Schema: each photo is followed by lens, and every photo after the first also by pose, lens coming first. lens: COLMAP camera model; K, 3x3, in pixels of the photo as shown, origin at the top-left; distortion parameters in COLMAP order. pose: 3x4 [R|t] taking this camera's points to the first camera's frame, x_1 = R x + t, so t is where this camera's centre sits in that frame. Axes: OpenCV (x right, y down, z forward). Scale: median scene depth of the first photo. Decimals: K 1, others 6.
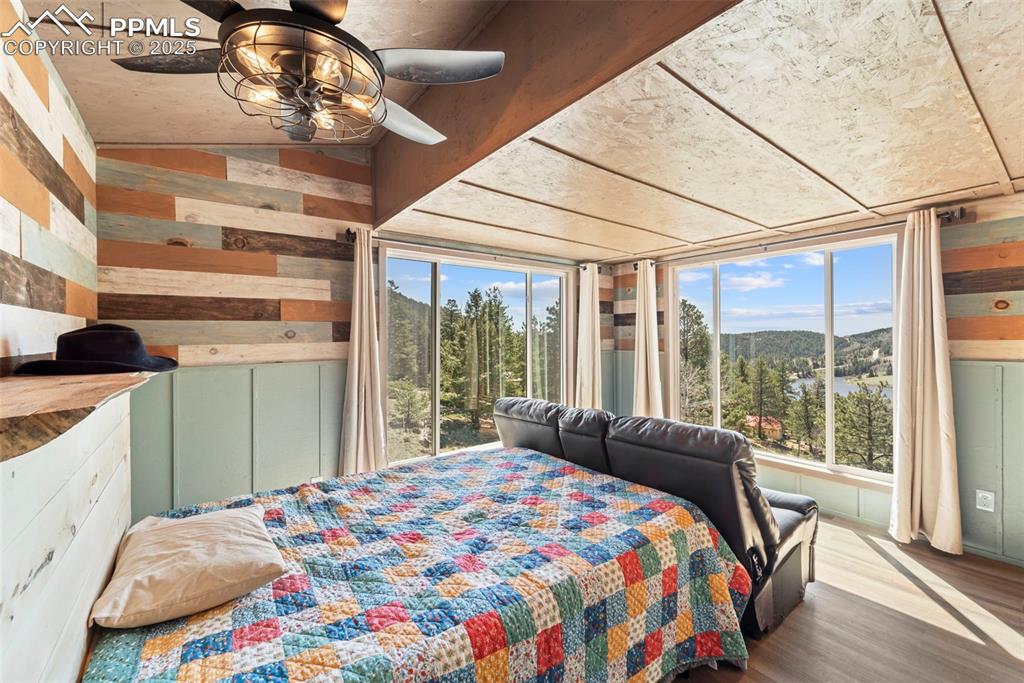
lens RADIAL K [[419.8, 0, 511.1], [0, 419.8, 335.4], [0, 0, 1]] dist [0.000927, -0.000413]
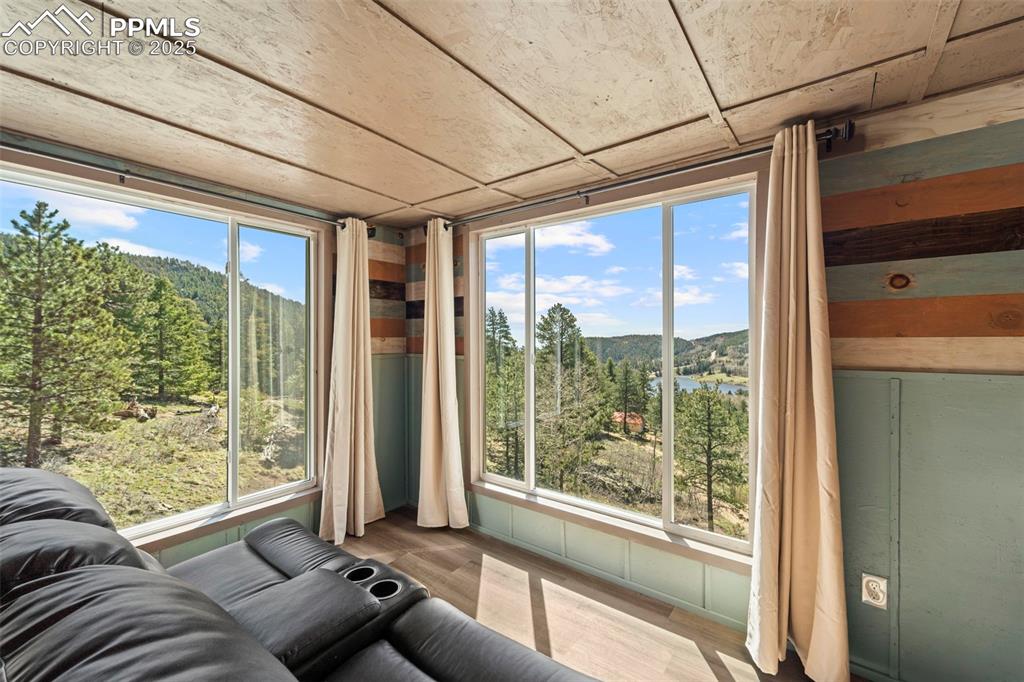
lens RADIAL K [[421.3, 0, 512.2], [0, 421.3, 336.0], [0, 0, 1]] dist [0.003771, 0.000027]
pose [[0.963699, 0.008400, 0.266859, 0.256552], [-0.007318, 0.999960, -0.005050, 0.009580], [-0.266891, 0.002913, 0.963722, 0.316863]]
